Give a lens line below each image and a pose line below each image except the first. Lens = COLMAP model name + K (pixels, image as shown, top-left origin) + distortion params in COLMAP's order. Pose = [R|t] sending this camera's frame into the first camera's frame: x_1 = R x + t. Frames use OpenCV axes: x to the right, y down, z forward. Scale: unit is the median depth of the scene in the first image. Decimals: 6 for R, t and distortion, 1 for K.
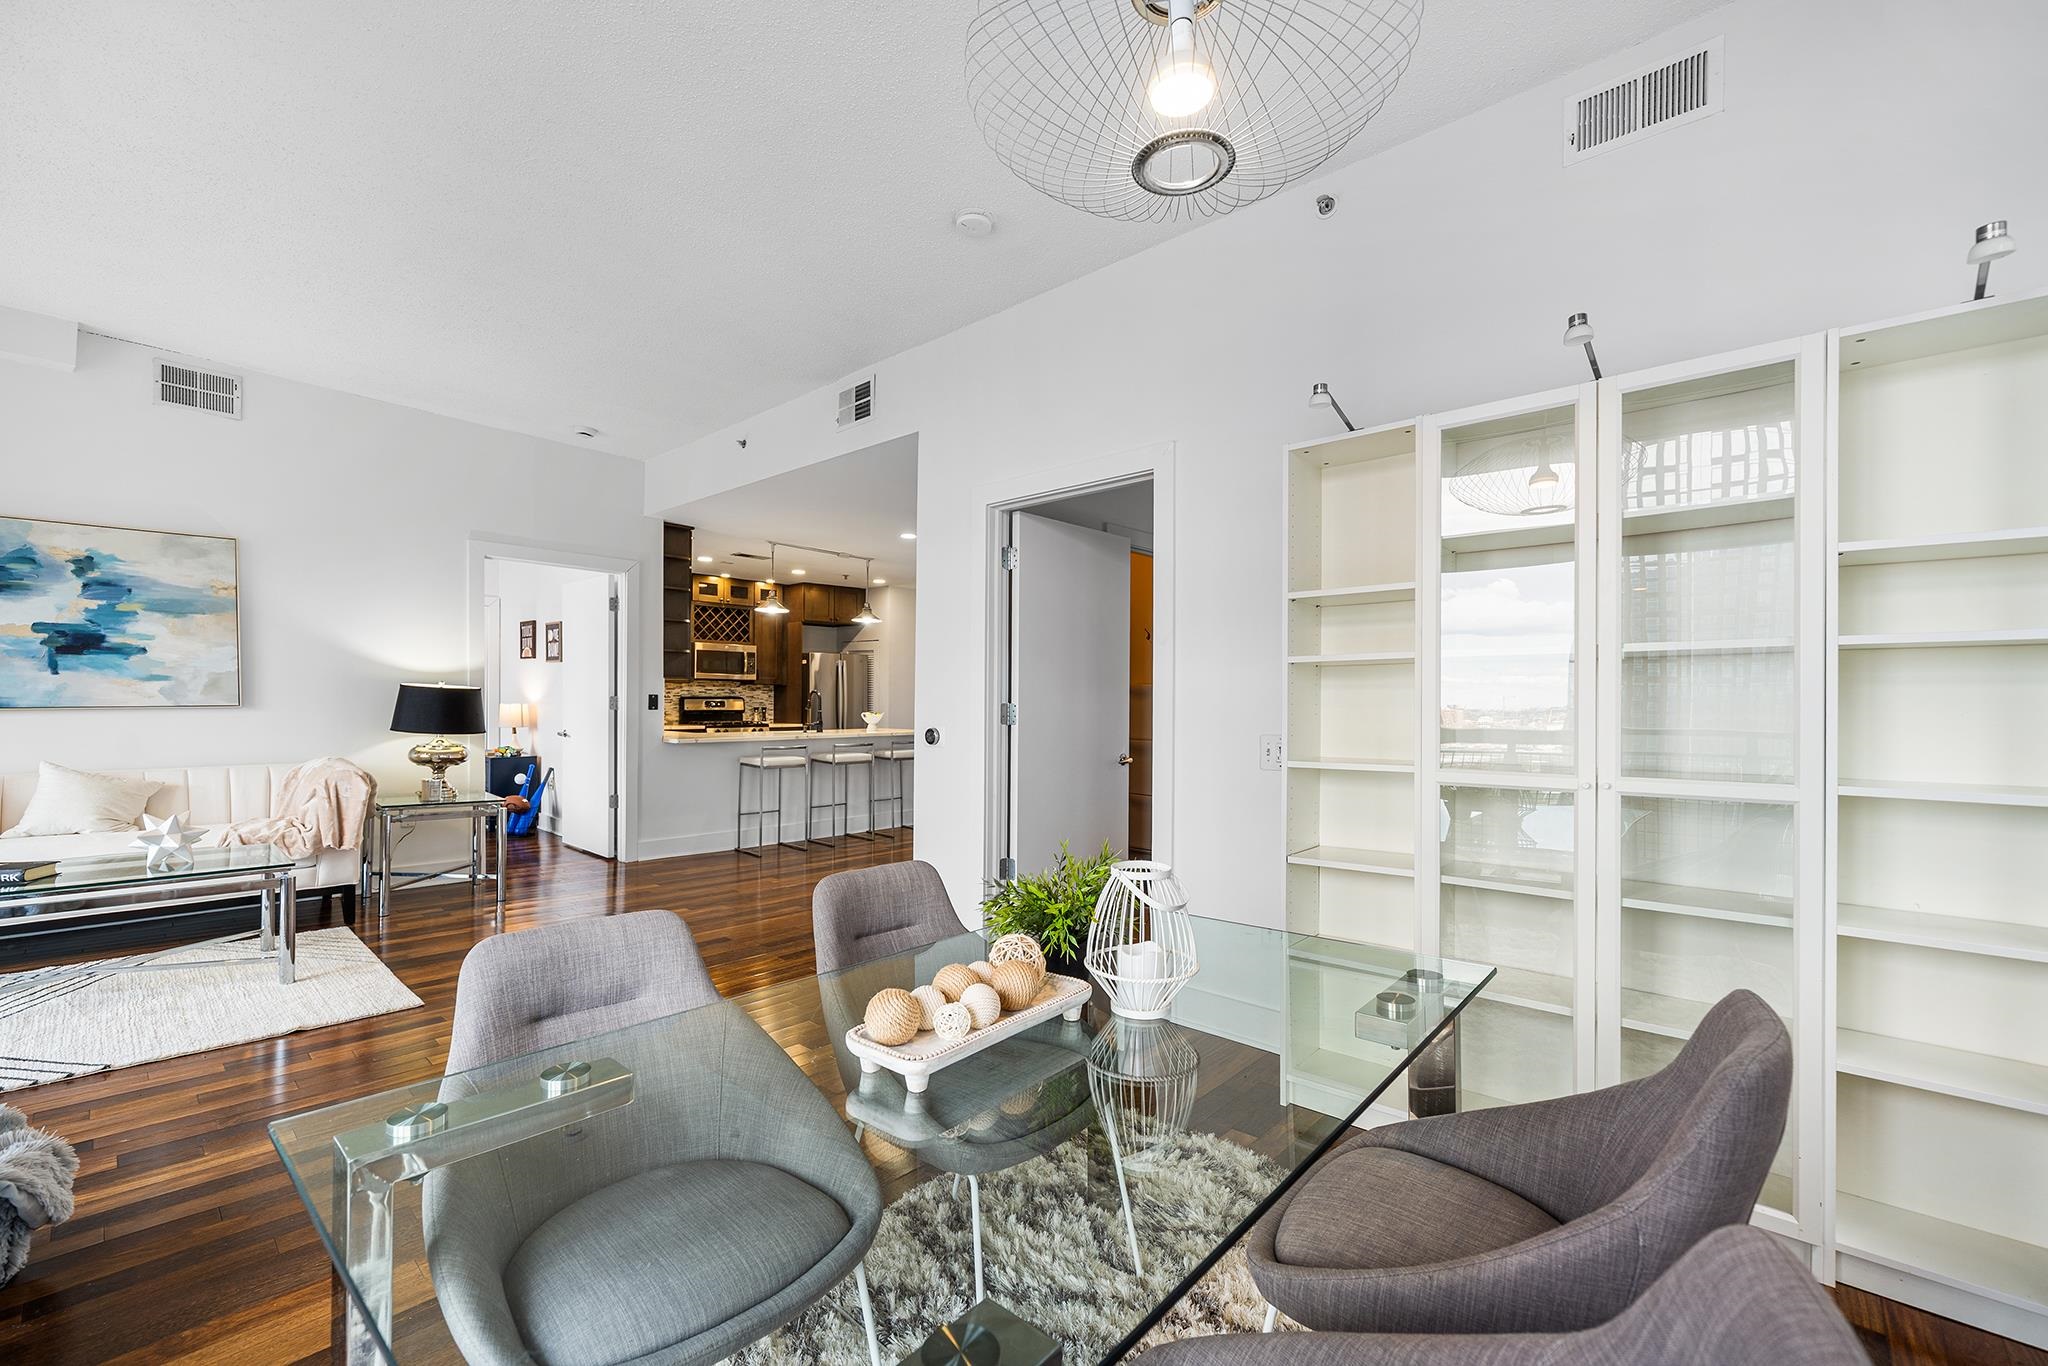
lens RADIAL K [[843.5, 0, 1001.6], [0, 843.5, 724.9], [0, 0, 1]] dist [0.001160, 0.000187]
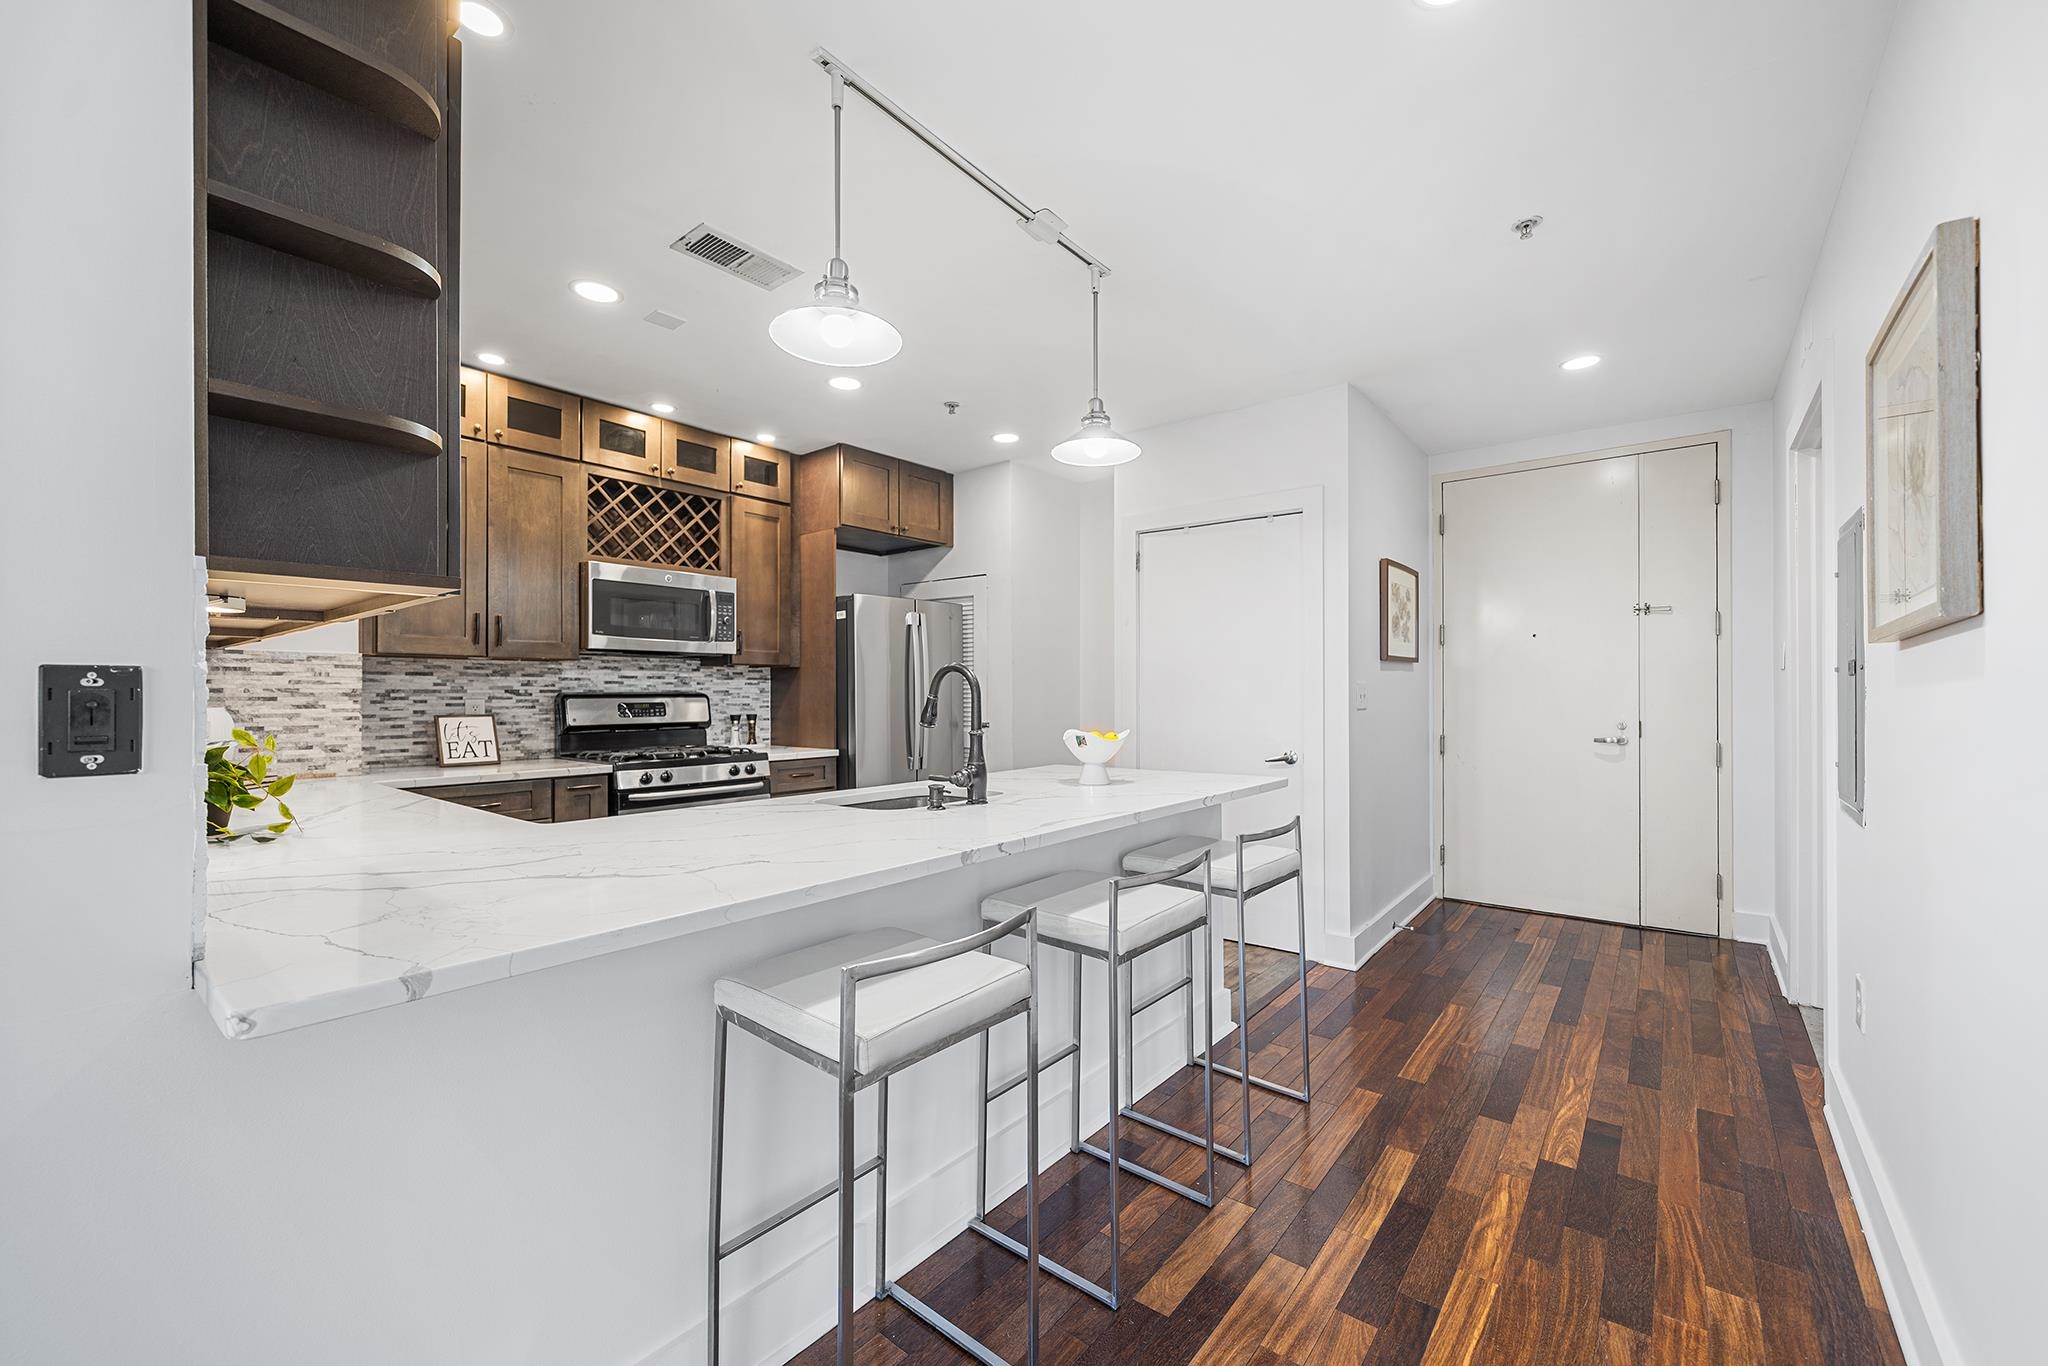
lens RADIAL K [[843.5, 0, 988.5], [0, 843.5, 706.6], [0, 0, 1]] dist [0.001160, 0.000187]
pose [[0.999141, -0.011866, 0.039699, -0.176655], [0.012549, 0.999777, -0.017009, -0.016372], [-0.039489, 0.017492, 0.999067, 0.552416]]
